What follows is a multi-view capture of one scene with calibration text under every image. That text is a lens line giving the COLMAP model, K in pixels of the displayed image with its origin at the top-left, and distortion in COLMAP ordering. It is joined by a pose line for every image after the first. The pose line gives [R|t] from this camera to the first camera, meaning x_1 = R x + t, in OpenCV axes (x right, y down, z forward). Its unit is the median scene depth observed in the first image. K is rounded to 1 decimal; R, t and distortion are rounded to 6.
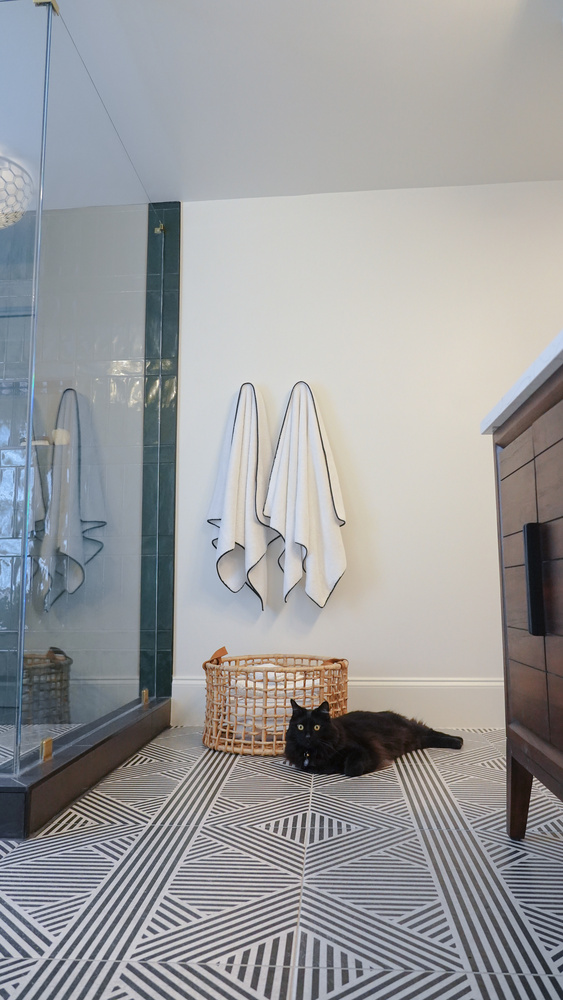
lens RADIAL K [[713.9, 0, 280.3], [0, 713.9, 489.6], [0, 0, 1]] dist [-0.020762, 0.005550]
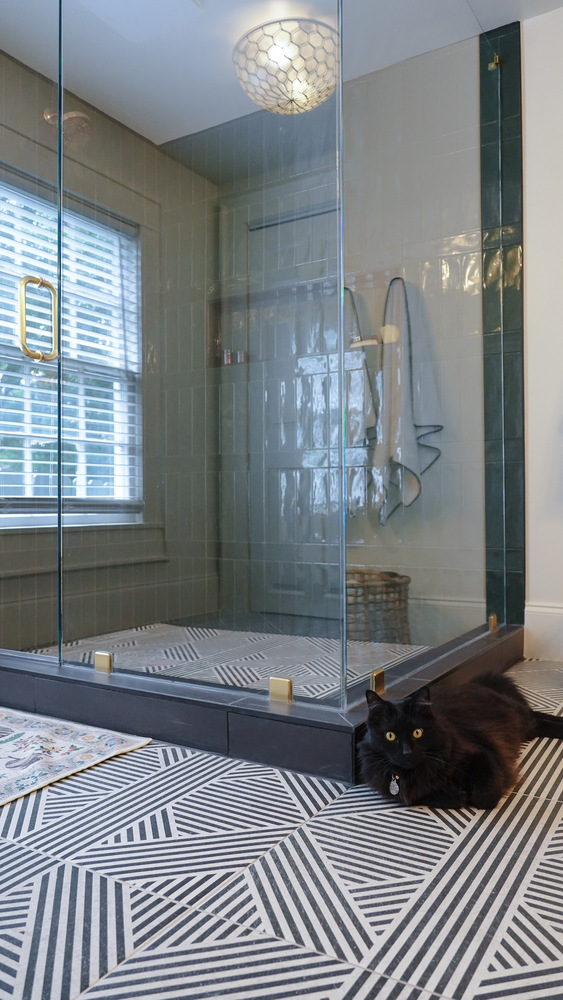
lens RADIAL K [[713.9, 0, 280.3], [0, 713.9, 489.6], [0, 0, 1]] dist [-0.020762, 0.005550]
pose [[0.888285, -0.003951, -0.459277, -0.019020], [0.061013, 0.992116, 0.109469, 0.015427], [0.455223, -0.125261, 0.881522, 0.127595]]
